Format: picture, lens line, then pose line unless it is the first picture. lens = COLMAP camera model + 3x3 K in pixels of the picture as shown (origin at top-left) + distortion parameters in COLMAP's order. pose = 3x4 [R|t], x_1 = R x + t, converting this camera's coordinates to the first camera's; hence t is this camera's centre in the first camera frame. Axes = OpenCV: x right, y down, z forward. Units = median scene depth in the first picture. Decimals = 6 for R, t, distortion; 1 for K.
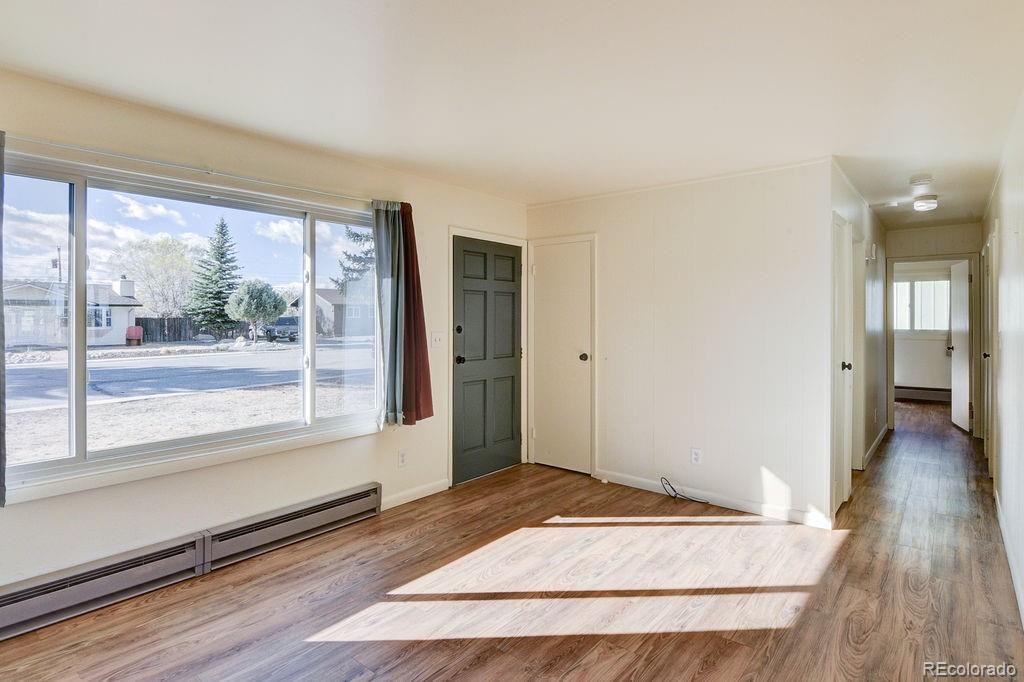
lens RADIAL K [[545.6, 0, 500.8], [0, 545.6, 317.9], [0, 0, 1]] dist [-0.017606, 0.002578]
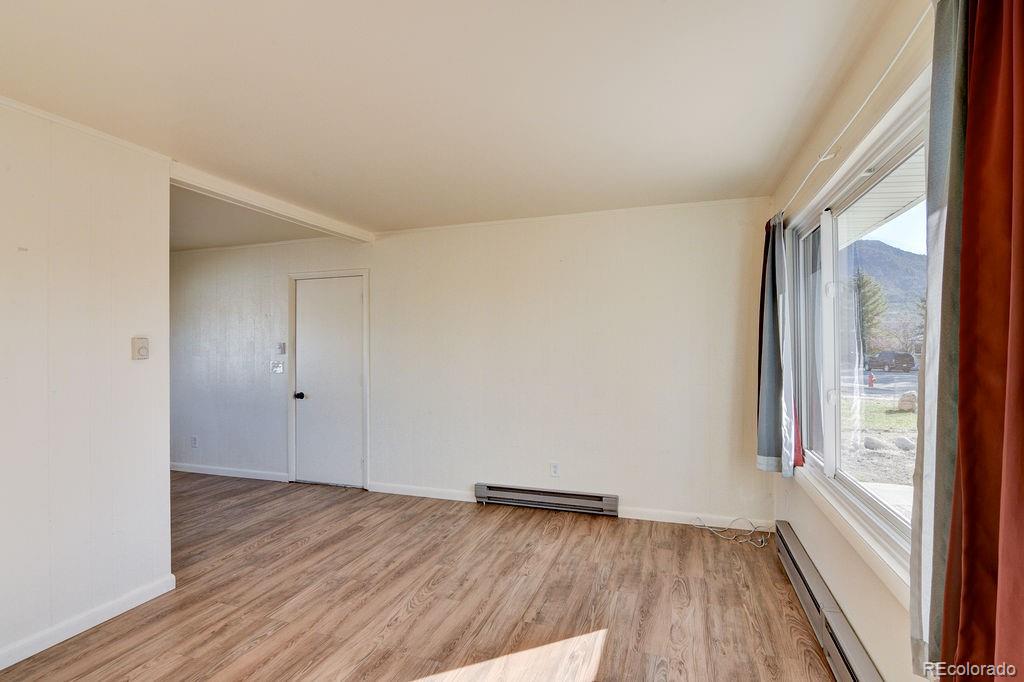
lens RADIAL K [[509.6, 0, 519.6], [0, 509.6, 348.3], [0, 0, 1]] dist [-0.007515, -0.010194]
pose [[-0.938269, -0.001417, -0.345903, 0.127159], [0.000893, 0.999978, -0.006518, 0.014319], [0.345905, -0.006424, -0.938248, 1.391781]]
